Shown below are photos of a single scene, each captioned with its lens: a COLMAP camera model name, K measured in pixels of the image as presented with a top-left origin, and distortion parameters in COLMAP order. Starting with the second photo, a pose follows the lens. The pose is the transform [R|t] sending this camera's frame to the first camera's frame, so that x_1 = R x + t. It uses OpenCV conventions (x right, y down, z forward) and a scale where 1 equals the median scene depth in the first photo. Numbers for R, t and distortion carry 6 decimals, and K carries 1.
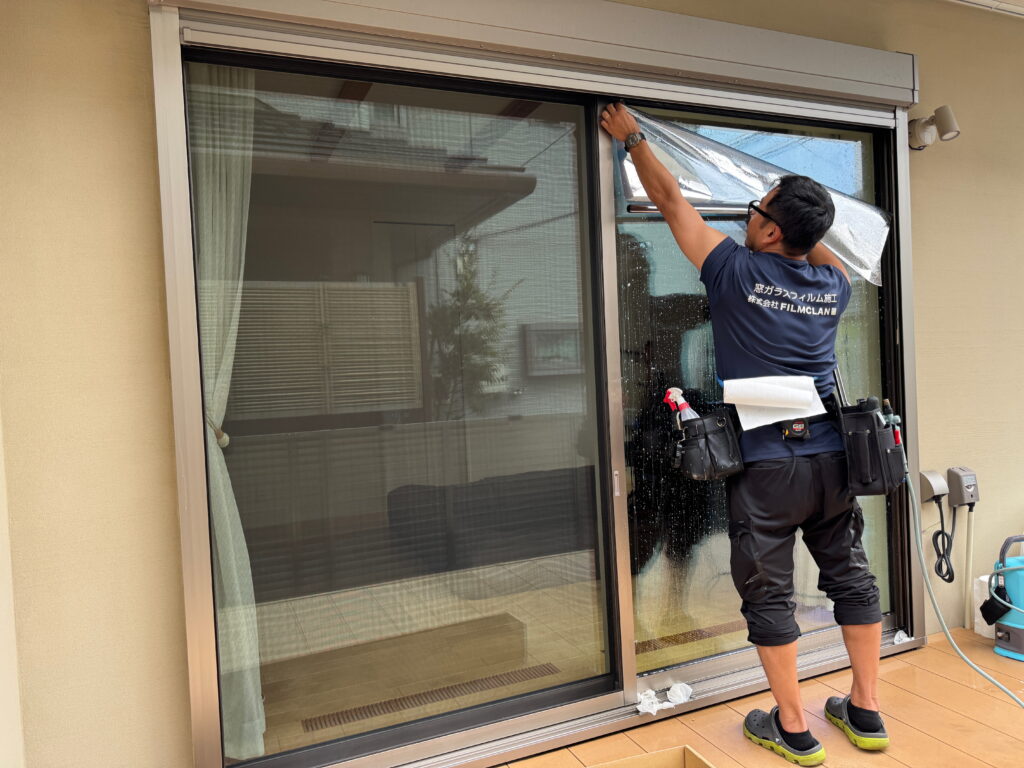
lens RADIAL K [[729.3, 0, 520.7], [0, 729.3, 382.1], [0, 0, 1]] dist [0.086778, -0.053626]
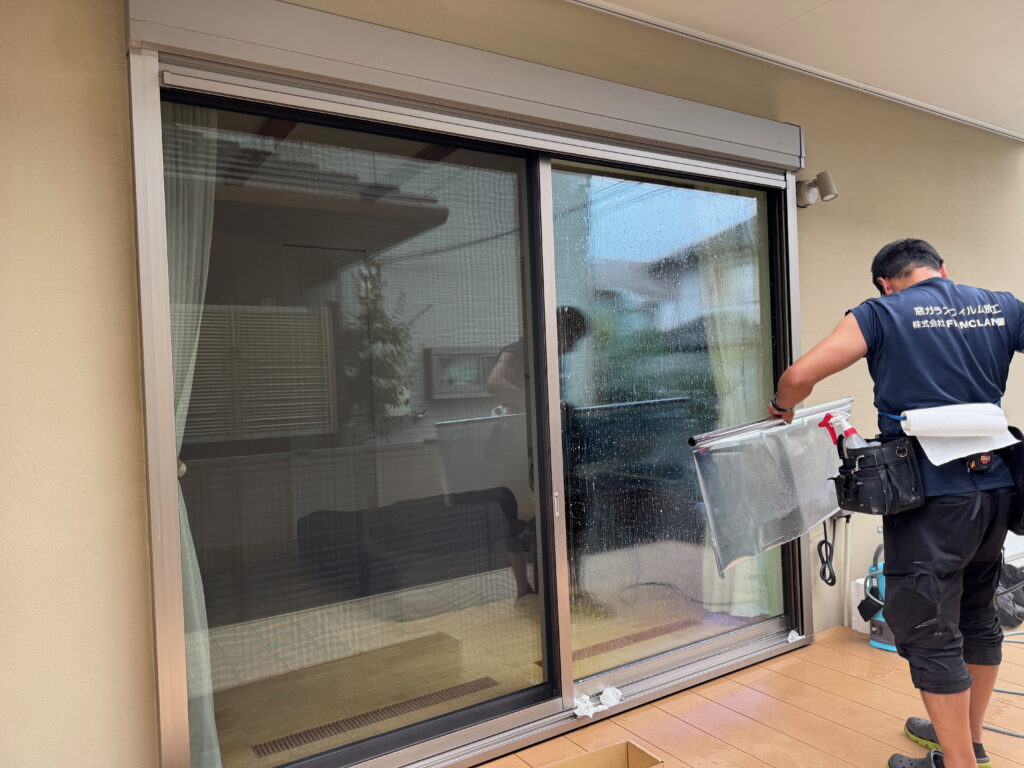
lens RADIAL K [[729.3, 0, 515.7], [0, 729.3, 385.9], [0, 0, 1]] dist [0.086778, -0.053626]
pose [[0.988554, 0.005350, 0.150774, -0.075046], [-0.001697, 0.999702, -0.024341, -0.007992], [-0.150860, 0.023807, 0.988268, -0.052515]]
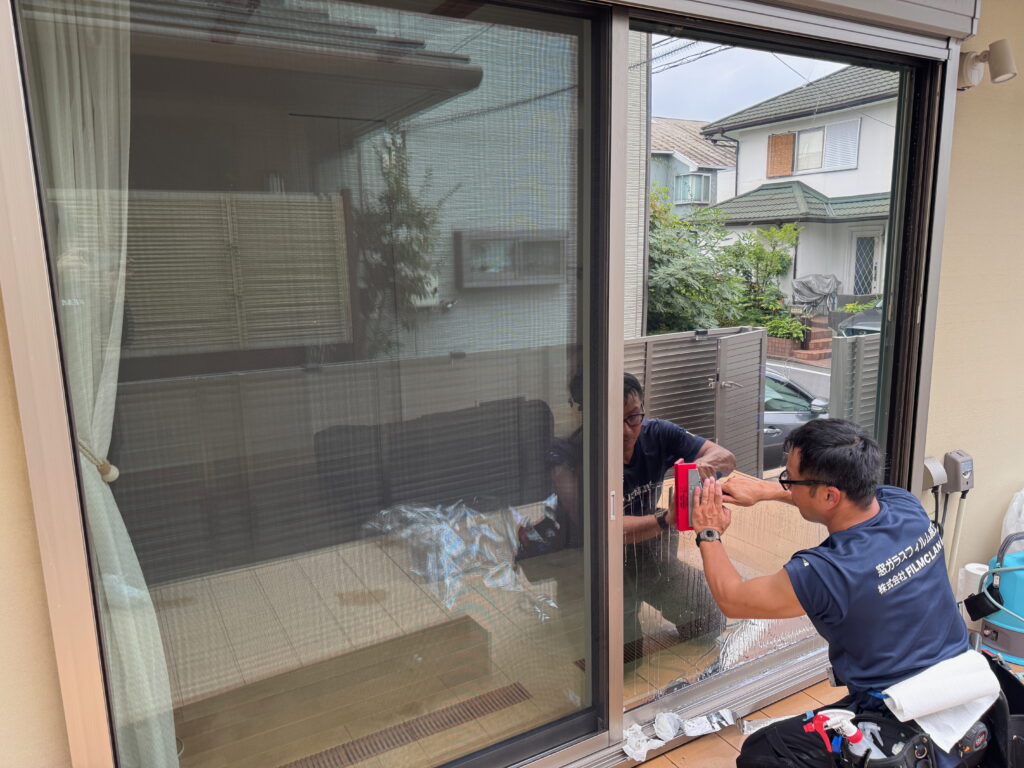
lens RADIAL K [[729.3, 0, 518.2], [0, 729.3, 380.7], [0, 0, 1]] dist [0.086778, -0.053626]
pose [[0.993801, 0.008565, 0.110841, -0.056943], [-0.025633, 0.987817, 0.153497, -0.103737], [-0.108176, -0.155387, 0.981913, 0.168981]]
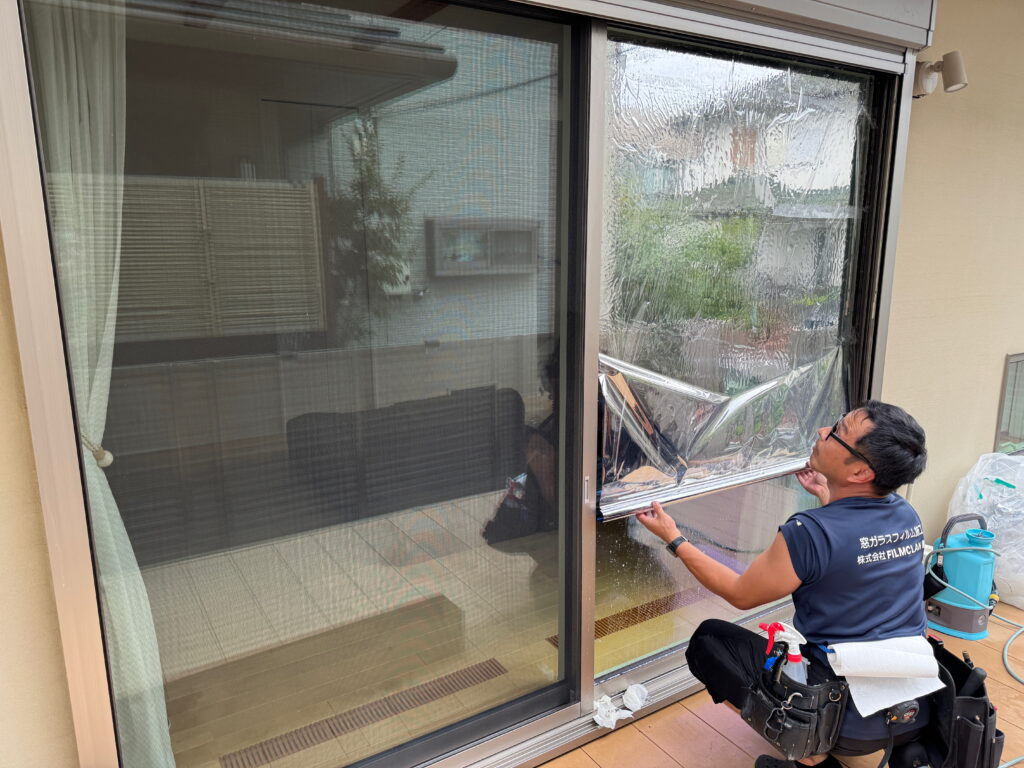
lens RADIAL K [[729.3, 0, 518.3], [0, 729.3, 381.2], [0, 0, 1]] dist [0.086778, -0.053626]
pose [[0.987607, 0.013868, 0.156333, -0.073021], [-0.040486, 0.984887, 0.168397, -0.108917], [-0.151635, -0.172640, 0.973243, 0.142046]]
